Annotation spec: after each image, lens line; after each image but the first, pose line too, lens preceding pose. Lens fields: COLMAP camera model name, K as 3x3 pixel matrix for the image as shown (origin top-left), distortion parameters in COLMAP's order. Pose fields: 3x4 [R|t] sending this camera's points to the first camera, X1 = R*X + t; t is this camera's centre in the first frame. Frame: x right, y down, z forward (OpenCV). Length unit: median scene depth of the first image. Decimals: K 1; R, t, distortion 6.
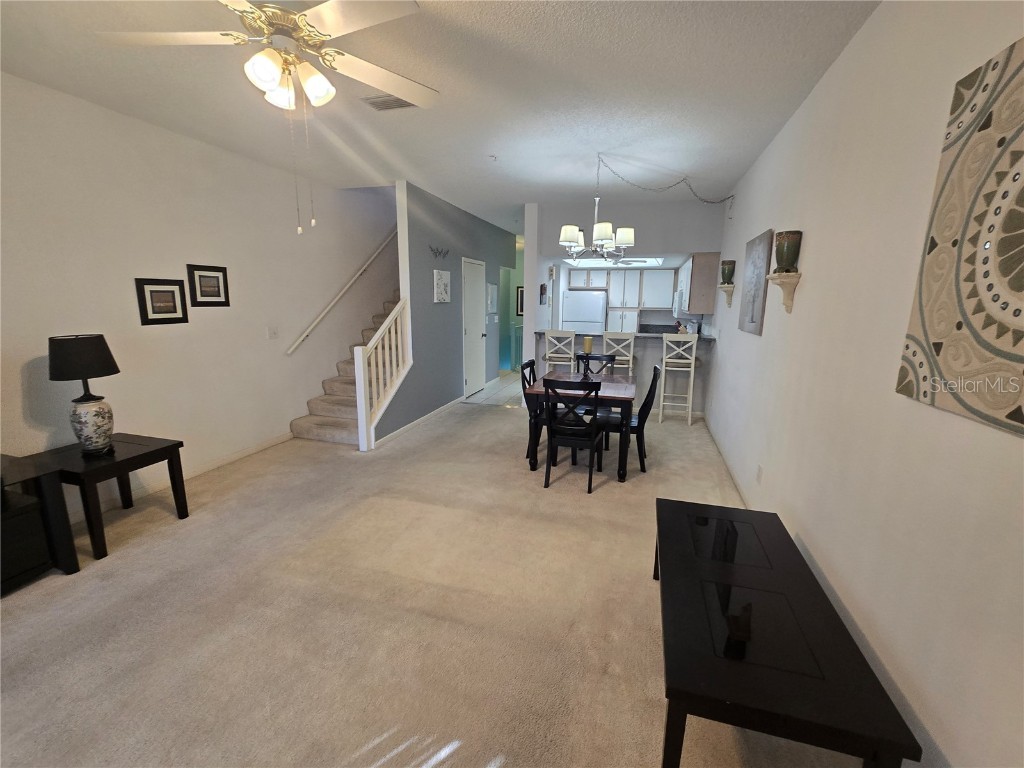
lens RADIAL K [[417.0, 0, 516.1], [0, 417.0, 382.4], [0, 0, 1]] dist [-0.002659, -0.000739]
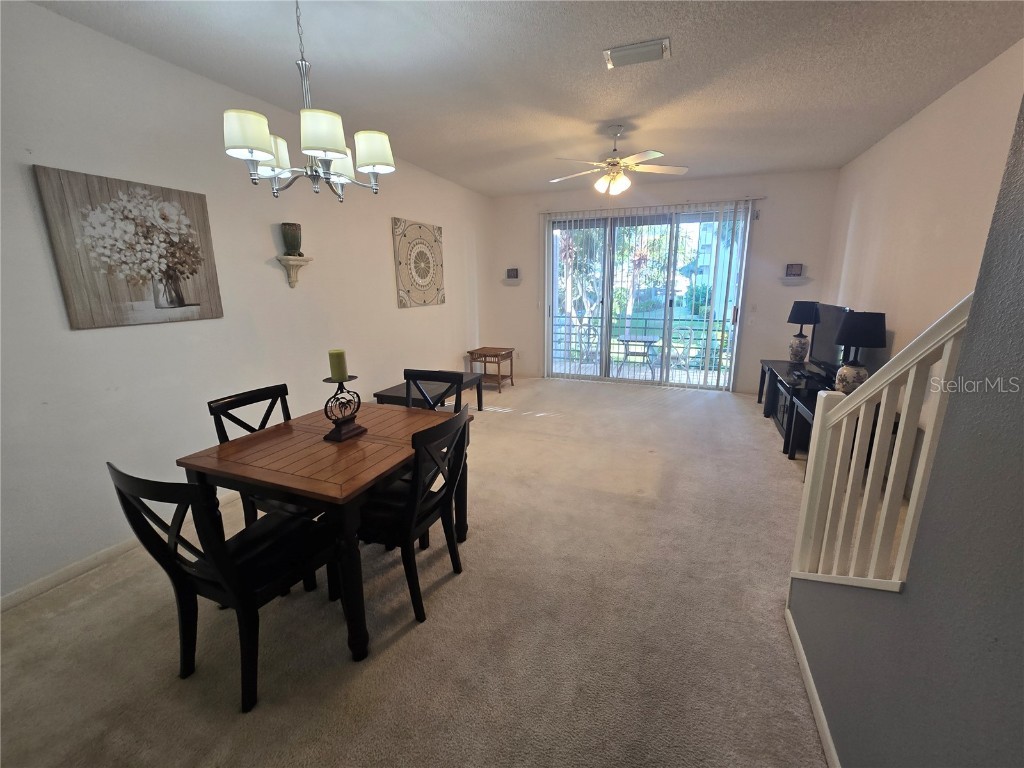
lens RADIAL K [[417.0, 0, 516.1], [0, 417.0, 382.4], [0, 0, 1]] dist [-0.002659, -0.000739]
pose [[-0.997660, -0.013812, 0.066968, -0.082730], [0.014993, 0.911370, 0.411315, -0.311428], [-0.066714, 0.411356, -0.909030, 1.679233]]
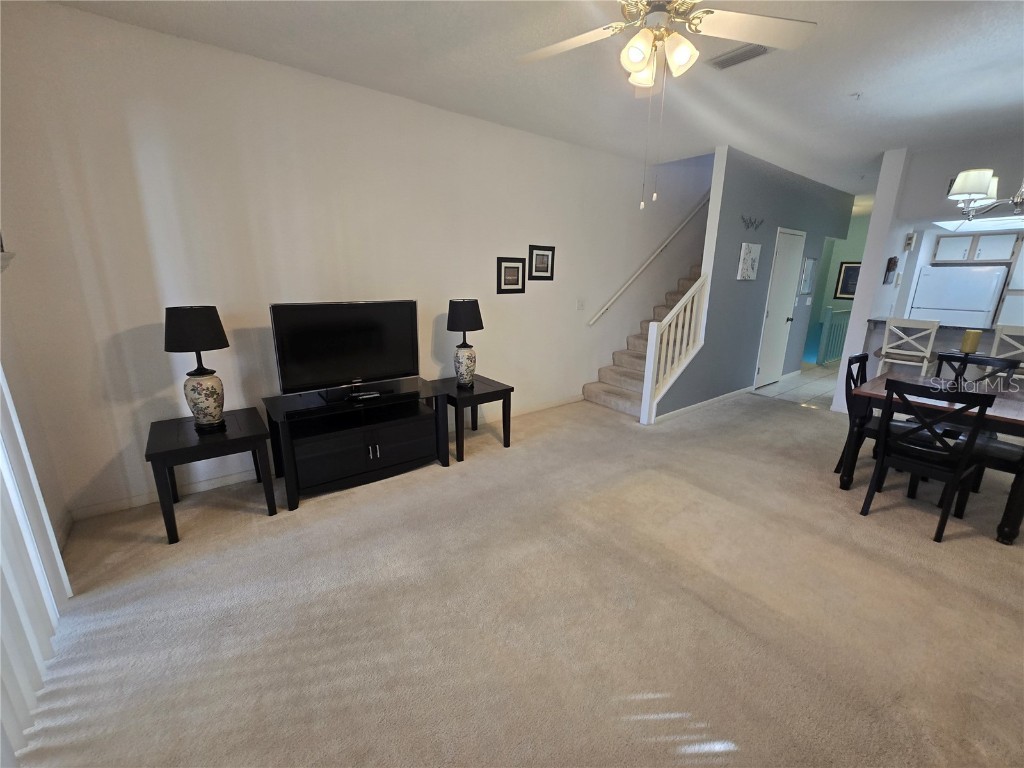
lens RADIAL K [[412.8, 0, 512.0], [0, 412.8, 384.0], [0, 0, 1]] dist [-0.009118, 0.006760]
pose [[0.818041, 0.146949, -0.556071, -0.080378], [-0.118293, 0.989128, 0.087369, 0.016528], [0.562864, -0.005692, 0.826530, -0.026993]]
